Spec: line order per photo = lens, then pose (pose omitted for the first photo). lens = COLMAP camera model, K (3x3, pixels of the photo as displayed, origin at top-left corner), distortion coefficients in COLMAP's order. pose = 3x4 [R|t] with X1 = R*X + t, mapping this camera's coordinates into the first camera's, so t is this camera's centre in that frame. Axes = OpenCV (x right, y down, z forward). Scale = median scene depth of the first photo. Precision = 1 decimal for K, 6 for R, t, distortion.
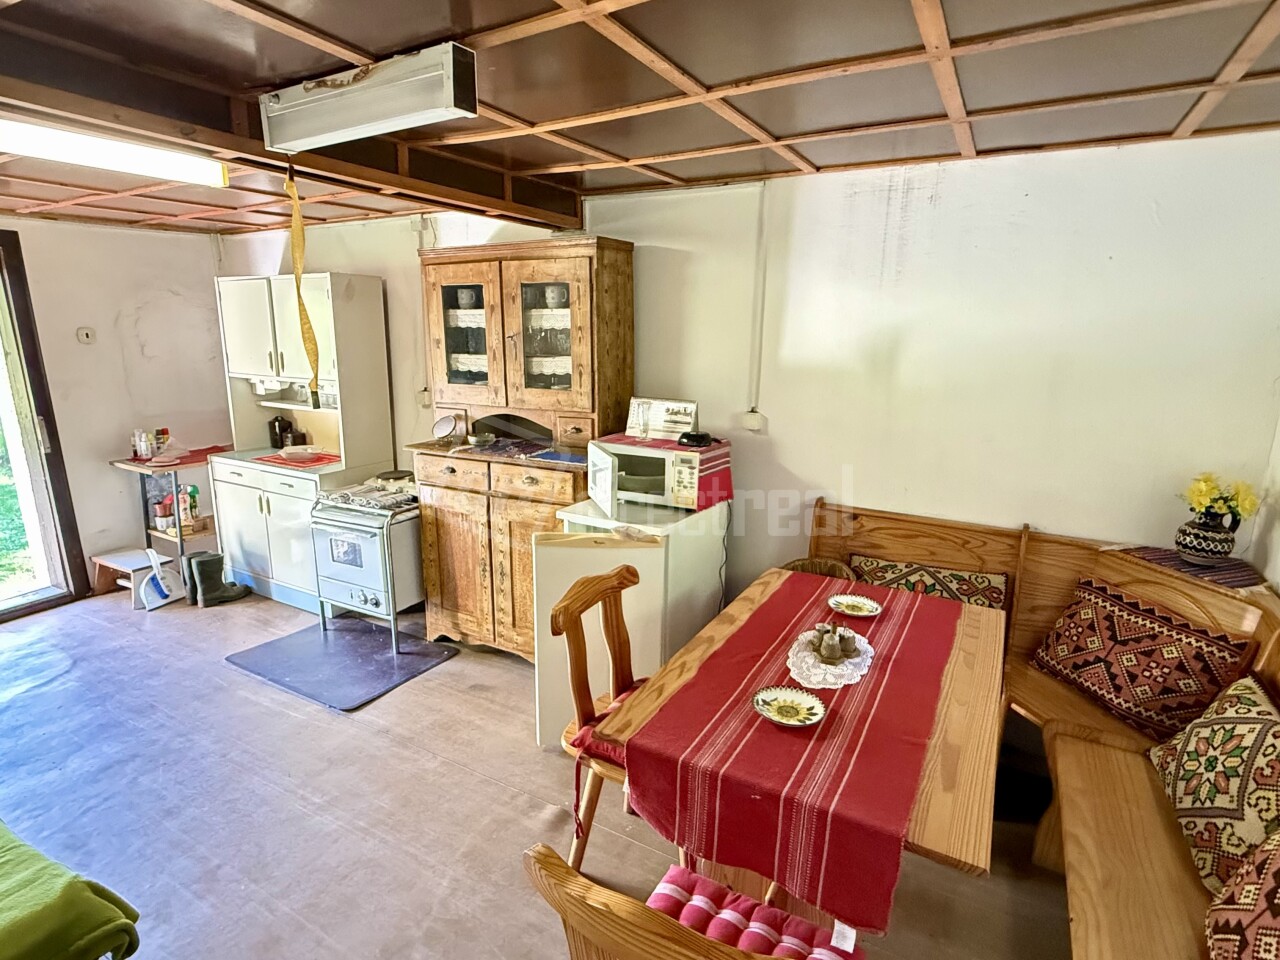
lens RADIAL K [[677.3, 0, 640.0], [0, 677.3, 480.0], [0, 0, 1]] dist [-0.000891, -0.000684]
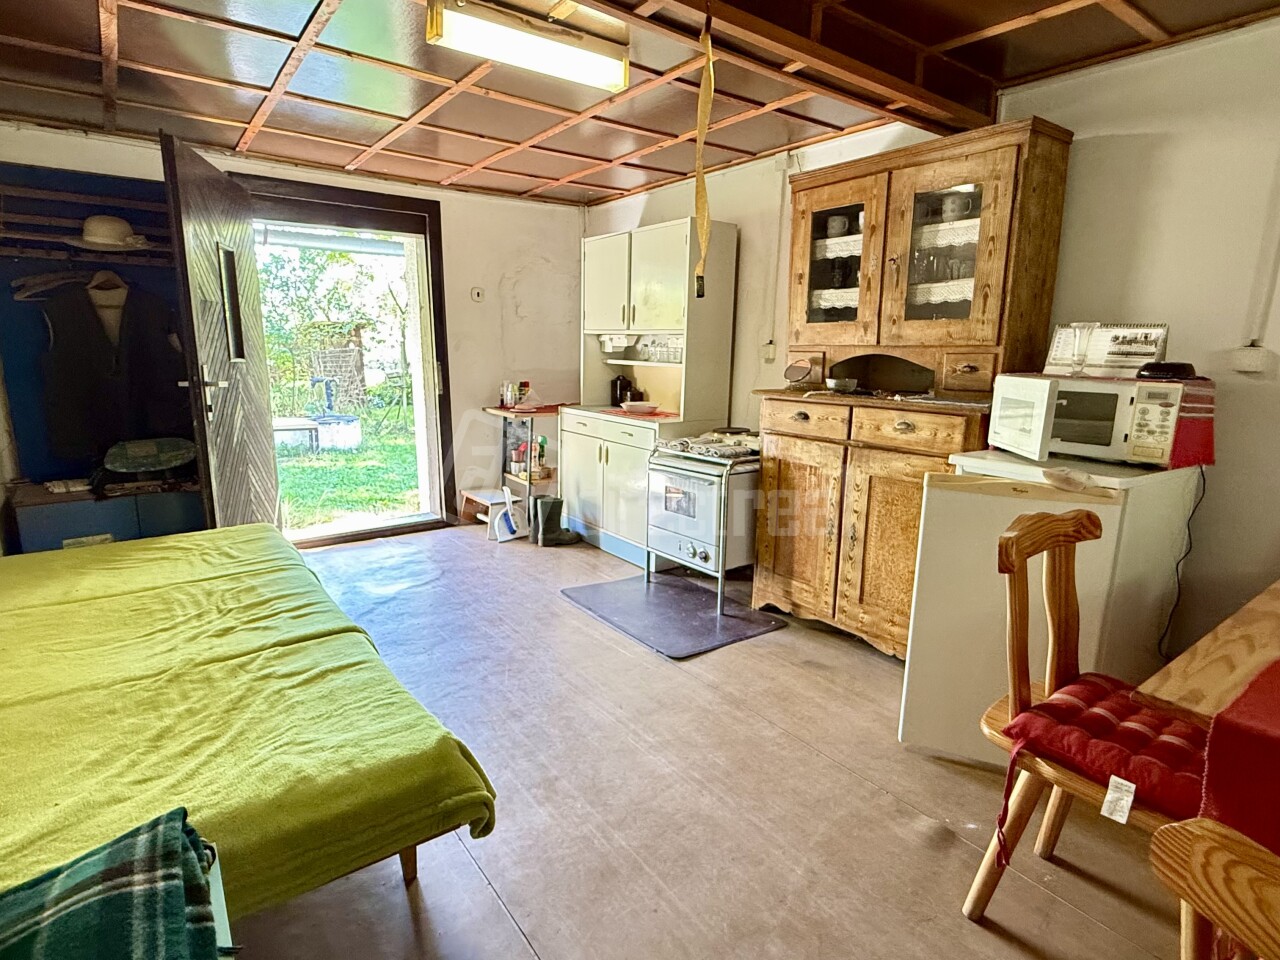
lens RADIAL K [[677.3, 0, 640.0], [0, 677.3, 480.0], [0, 0, 1]] dist [-0.000891, -0.000684]
pose [[0.913204, 0.086678, -0.398178, -0.115009], [-0.100024, 0.994902, -0.012822, 0.103234], [0.395037, 0.051537, 0.917218, 0.104105]]
